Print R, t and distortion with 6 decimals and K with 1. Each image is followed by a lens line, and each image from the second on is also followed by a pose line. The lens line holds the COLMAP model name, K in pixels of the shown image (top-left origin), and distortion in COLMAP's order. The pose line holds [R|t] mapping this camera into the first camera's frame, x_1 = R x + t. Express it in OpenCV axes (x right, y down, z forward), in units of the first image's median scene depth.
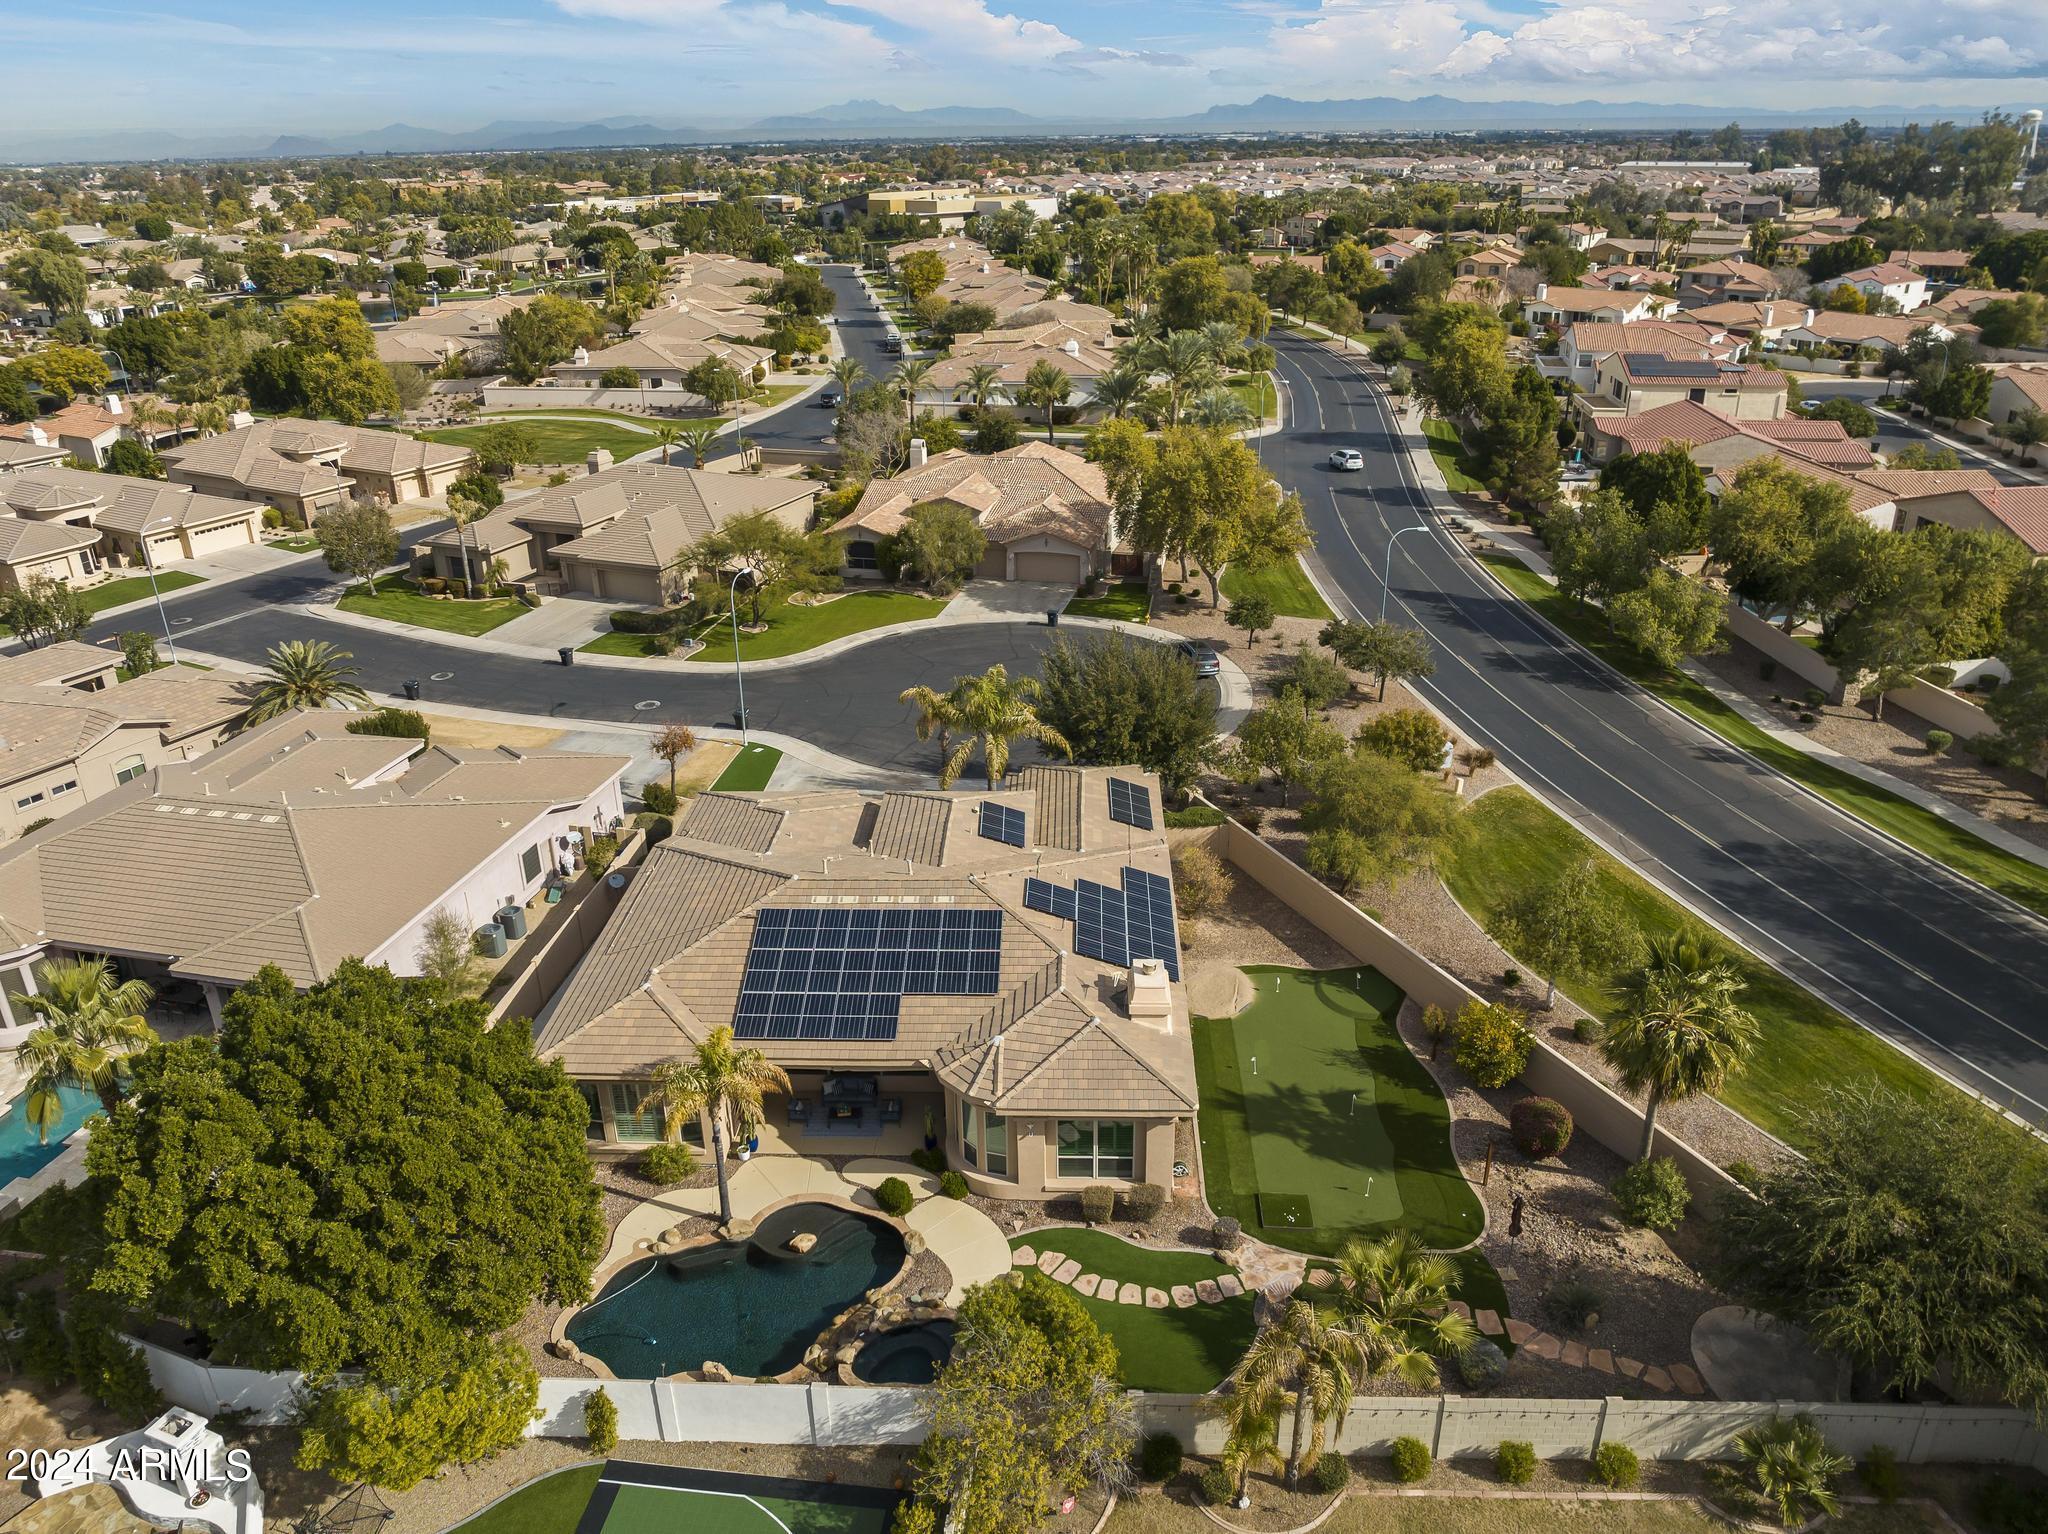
lens RADIAL K [[1435.0, 0, 1025.9], [0, 1435.0, 774.7], [0, 0, 1]] dist [-0.035741, 0.004752]
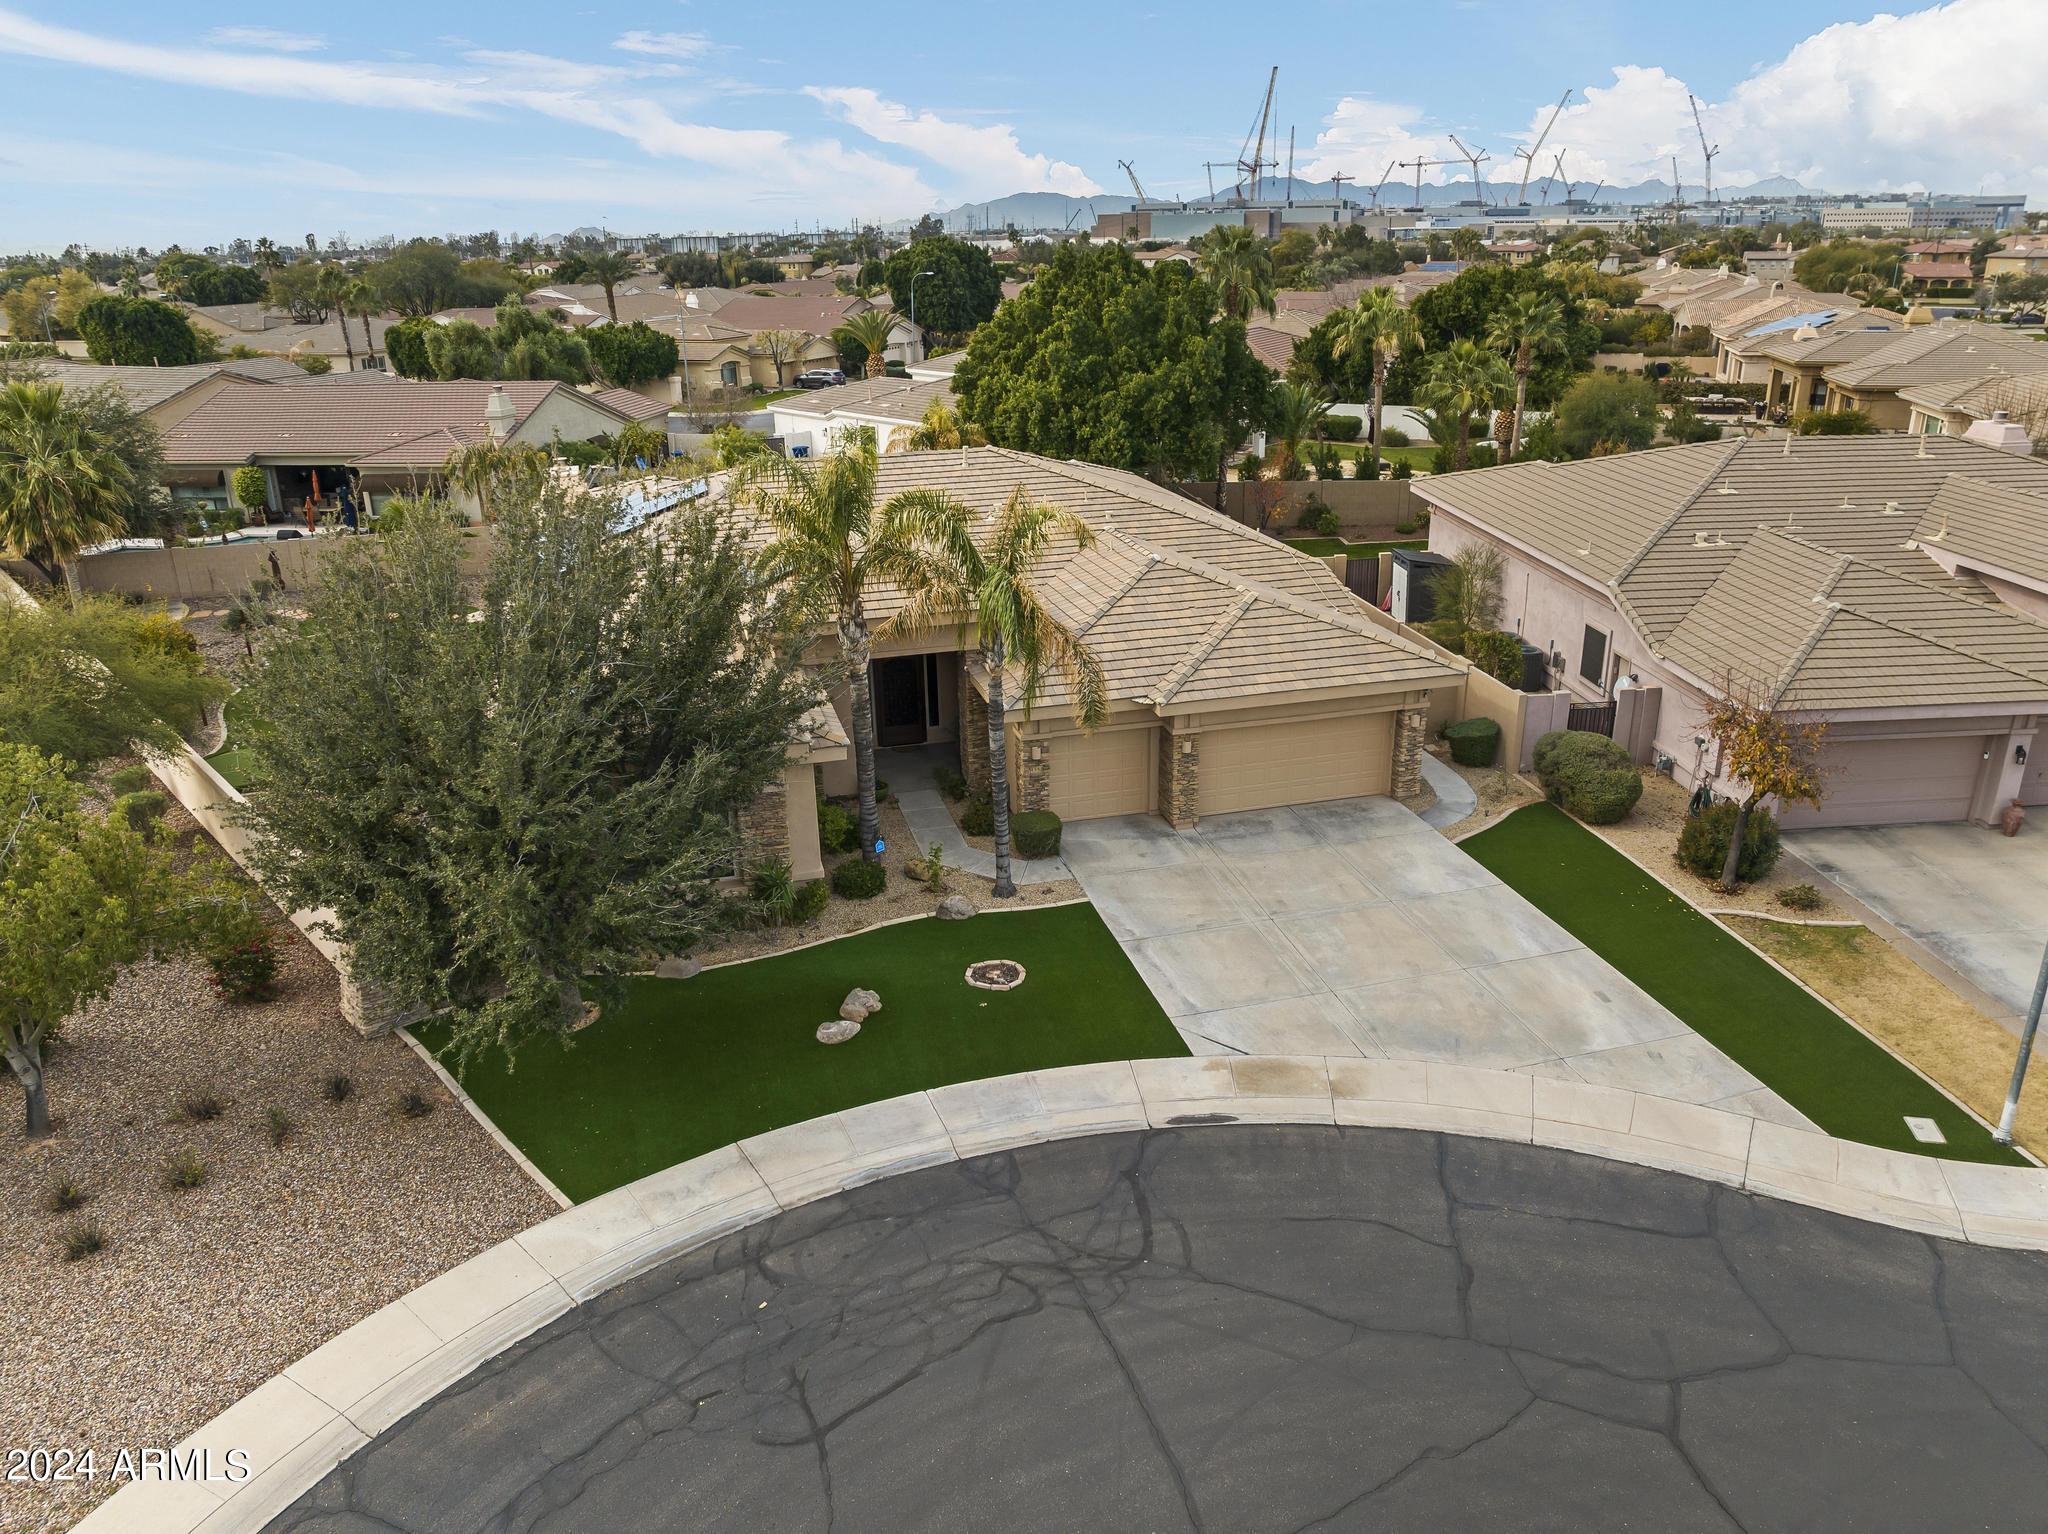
lens RADIAL K [[1444.5, 0, 1030.2], [0, 1444.5, 763.2], [0, 0, 1]] dist [-0.035640, 0.001925]
pose [[-0.954535, 0.134494, -0.266035, 0.041475], [-0.090613, 0.719301, 0.688764, -0.248397], [0.283994, 0.681555, -0.674411, 1.125775]]
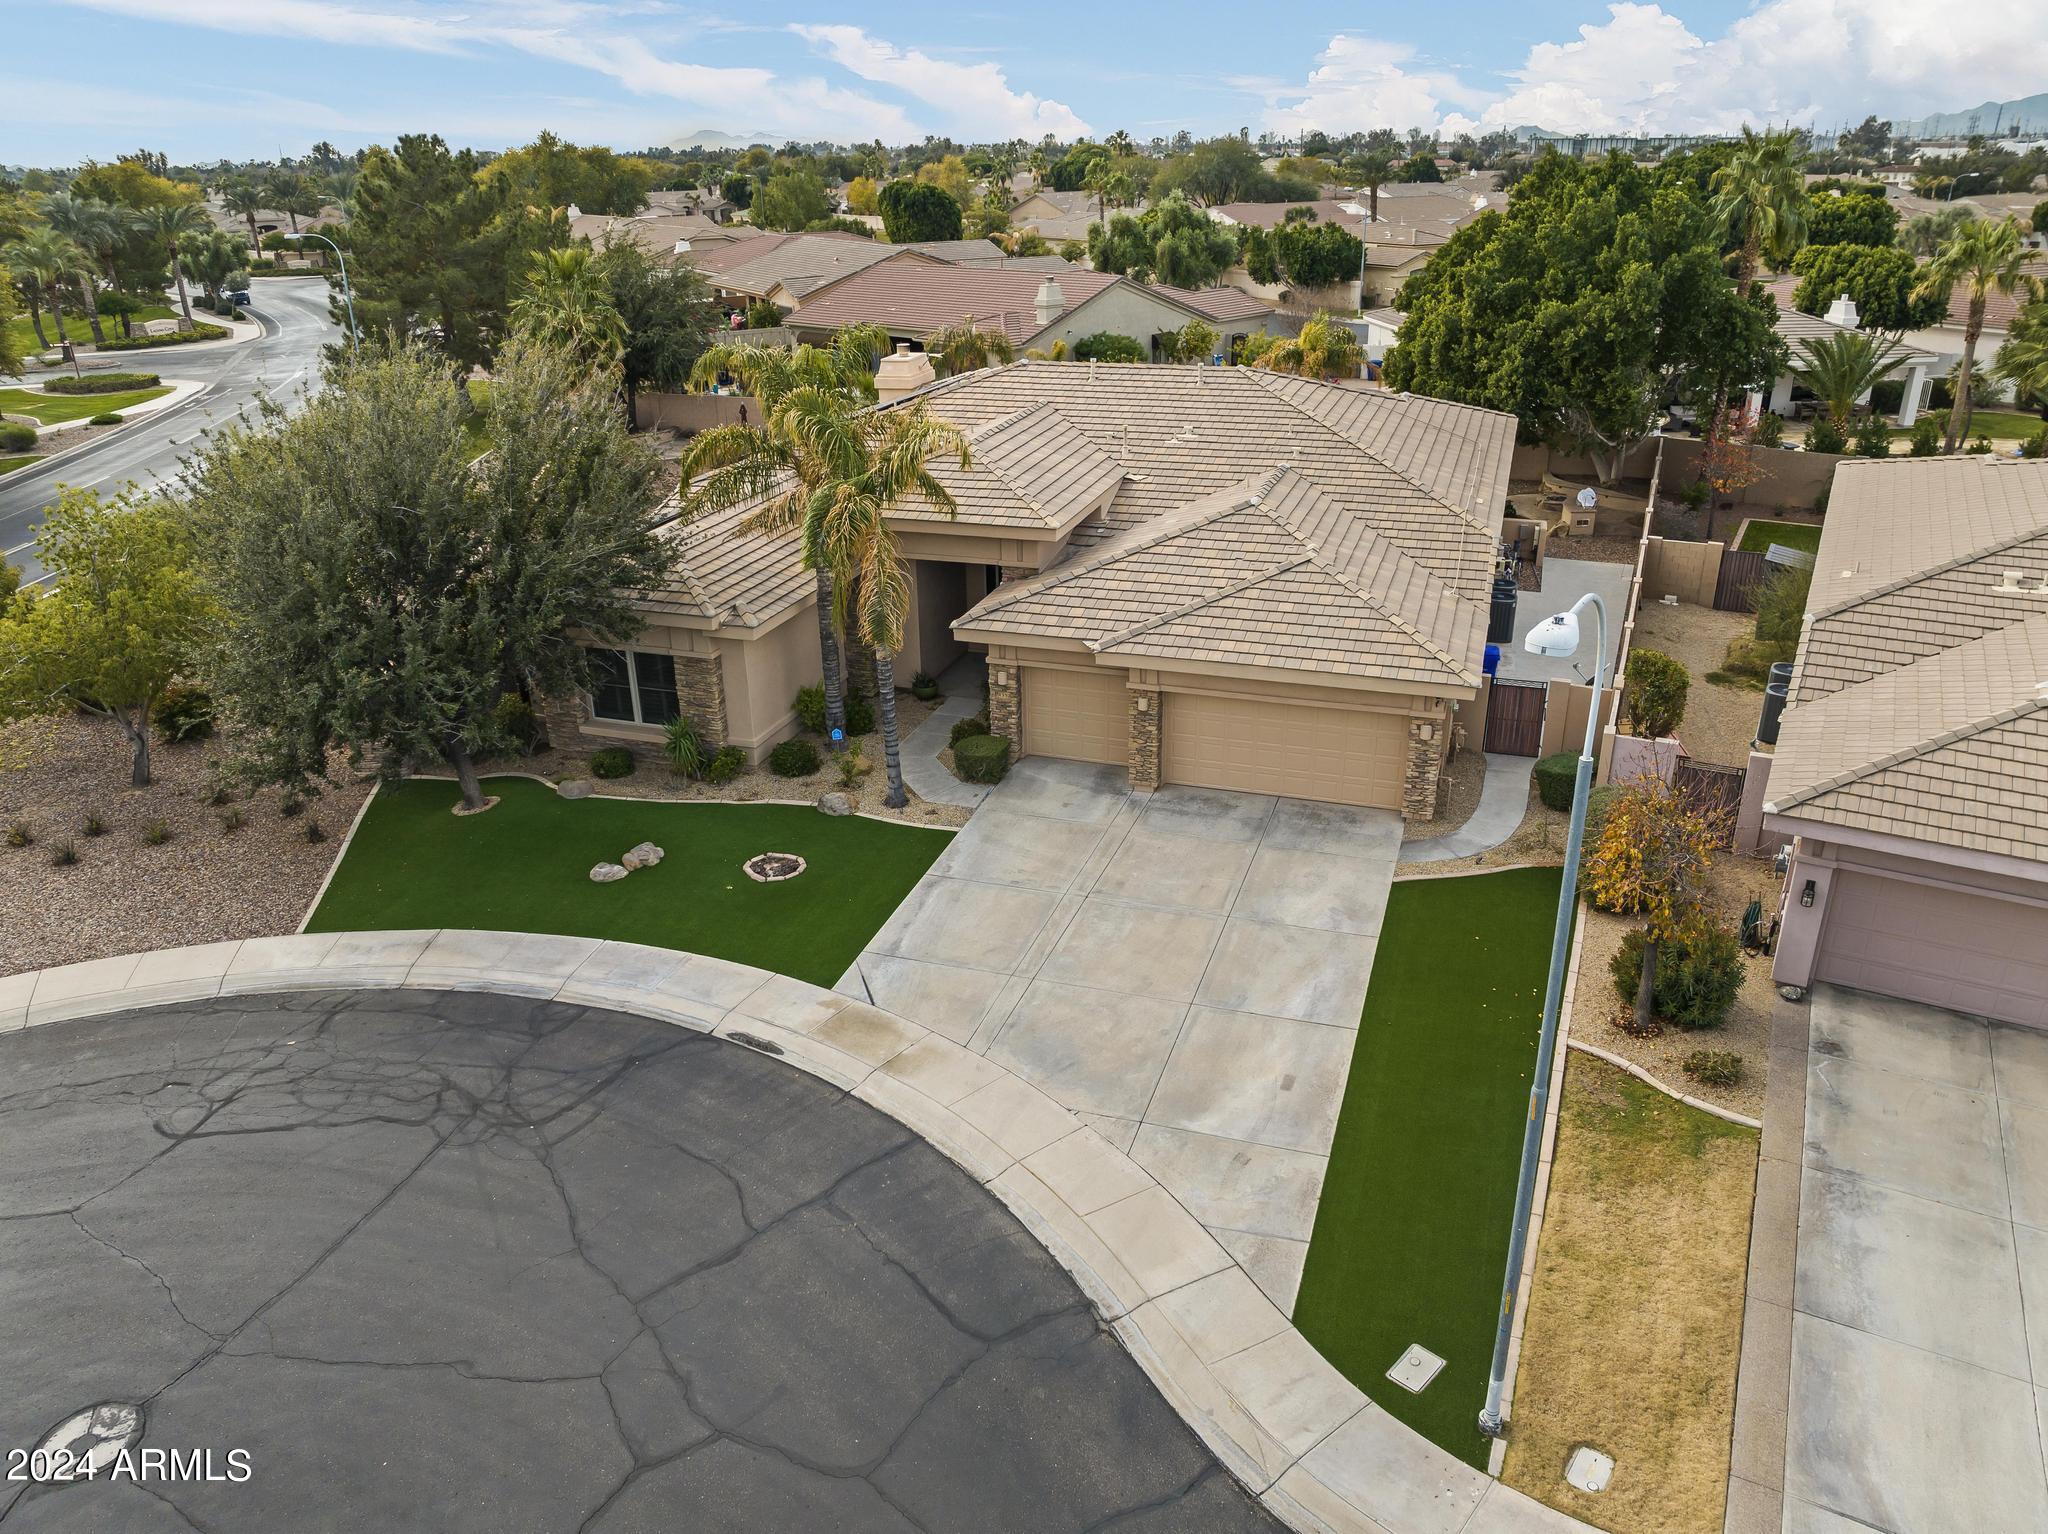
lens RADIAL K [[1435.0, 0, 1025.9], [0, 1435.0, 774.7], [0, 0, 1]] dist [-0.035741, 0.004752]
pose [[-0.957292, -0.086116, 0.276002, -0.188689], [0.147551, 0.675429, 0.722512, -0.237487], [-0.248639, 0.732379, -0.633876, 1.118904]]
